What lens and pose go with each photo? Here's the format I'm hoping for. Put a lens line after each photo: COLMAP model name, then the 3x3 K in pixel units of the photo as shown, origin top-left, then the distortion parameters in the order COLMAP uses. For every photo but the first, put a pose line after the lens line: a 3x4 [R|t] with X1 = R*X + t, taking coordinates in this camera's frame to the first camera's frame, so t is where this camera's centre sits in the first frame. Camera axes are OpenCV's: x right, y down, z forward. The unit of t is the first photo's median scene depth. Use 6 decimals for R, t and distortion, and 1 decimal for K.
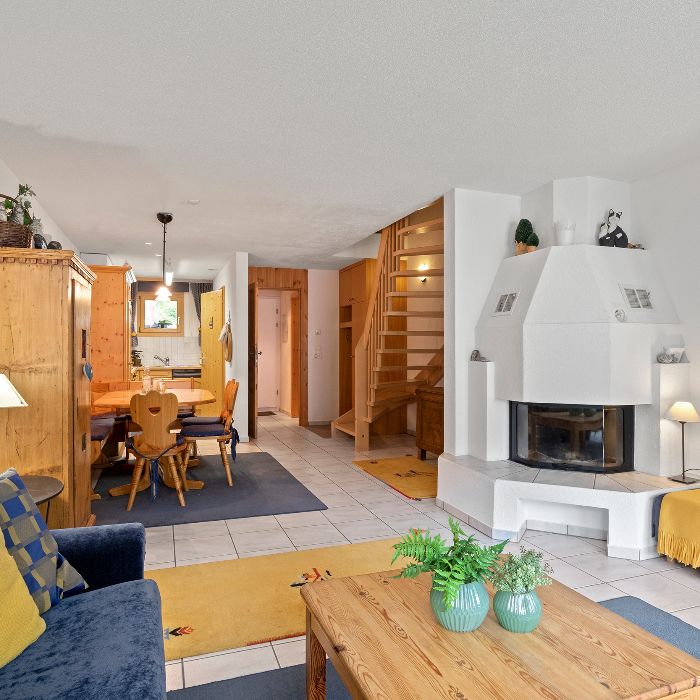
lens RADIAL K [[537.2, 0, 355.3], [0, 537.2, 353.0], [0, 0, 1]] dist [0.003079, -0.010452]
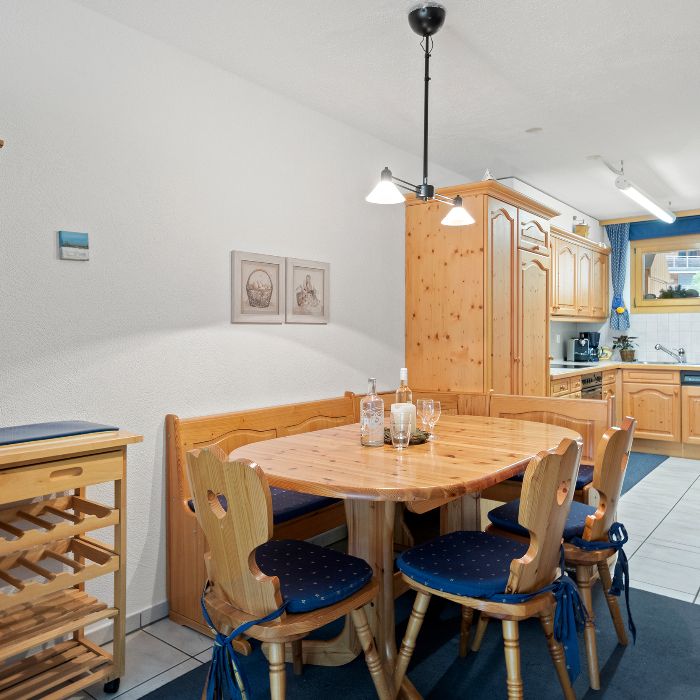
lens RADIAL K [[592.7, 0, 367.7], [0, 592.7, 335.1], [0, 0, 1]] dist [0.008423, 0.002565]
pose [[0.537422, 0.004847, -0.843300, 0.022068], [-0.009383, 0.999956, -0.000232, -0.006068], [0.843261, 0.008038, 0.537444, 0.847025]]
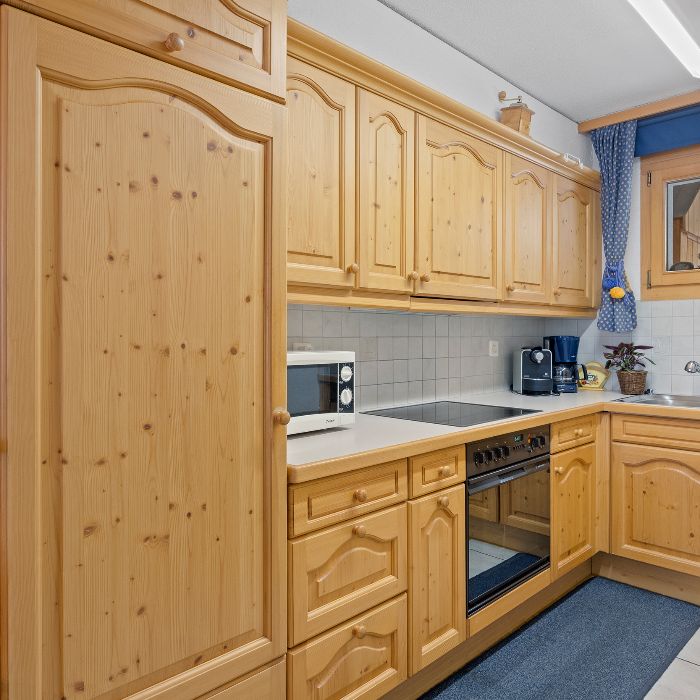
lens RADIAL K [[573.7, 0, 353.4], [0, 573.7, 343.1], [0, 0, 1]] dist [-0.030786, 0.010500]
pose [[0.414190, 0.010352, -0.910131, -0.378887], [-0.010244, 0.999925, 0.006711, -0.012761], [0.910133, 0.006544, 0.414265, 1.589343]]
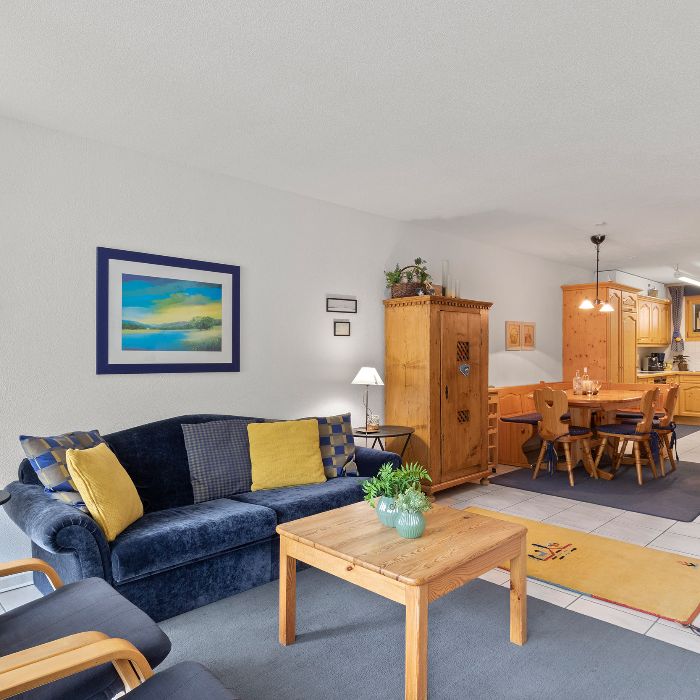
lens RADIAL K [[537.2, 0, 365.4], [0, 537.2, 365.4], [0, 0, 1]] dist [0.003079, -0.010452]
pose [[0.420952, 0.017219, -0.906919, 0.571394], [-0.003941, 0.999845, 0.017154, -0.001225], [0.907074, -0.003647, 0.420955, 0.083861]]
